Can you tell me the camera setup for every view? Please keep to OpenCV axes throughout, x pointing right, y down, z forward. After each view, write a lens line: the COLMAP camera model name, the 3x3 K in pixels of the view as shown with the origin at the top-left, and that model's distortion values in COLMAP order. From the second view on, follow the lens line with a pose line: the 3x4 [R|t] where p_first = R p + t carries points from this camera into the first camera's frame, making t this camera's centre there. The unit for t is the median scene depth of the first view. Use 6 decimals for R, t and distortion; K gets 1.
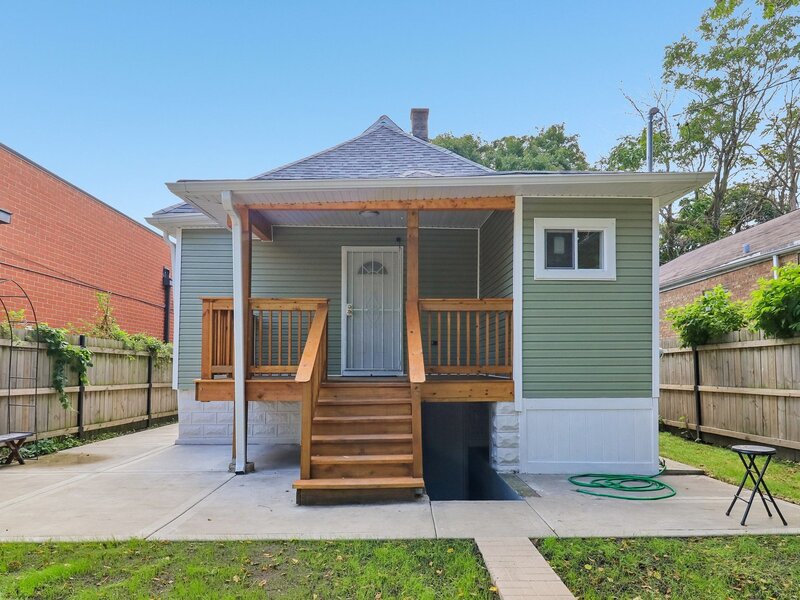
lens RADIAL K [[500.9, 0, 400.0], [0, 500.9, 300.0], [0, 0, 1]] dist [-0.003875, -0.000907]
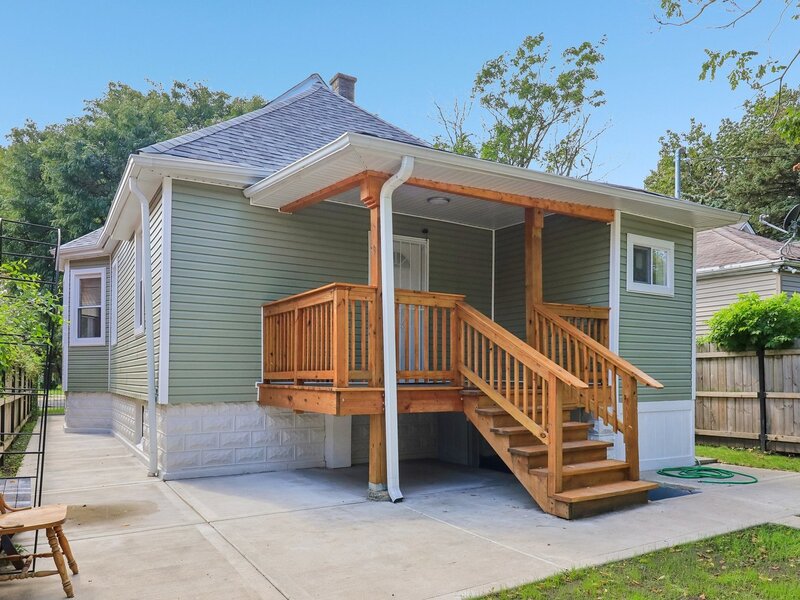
lens RADIAL K [[577.6, 0, 400.0], [0, 577.6, 300.0], [0, 0, 1]] dist [0.005682, -0.000017]
pose [[0.868540, 0.066227, 0.491174, -0.745262], [-0.067863, 0.997589, -0.014508, 0.028310], [-0.490950, -0.020731, 0.870941, 0.163928]]
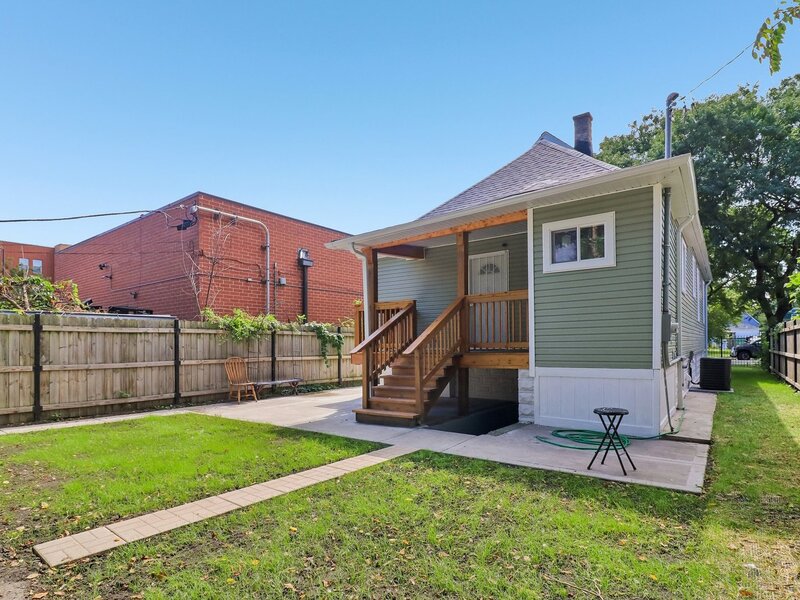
lens RADIAL K [[419.0, 0, 400.4], [0, 419.0, 295.9], [0, 0, 1]] dist [0.001865, -0.012823]
pose [[0.798548, -0.076636, -0.597033, 0.598266], [0.090089, 0.995907, -0.007339, -0.008985], [0.595152, -0.047925, 0.802183, -0.059765]]
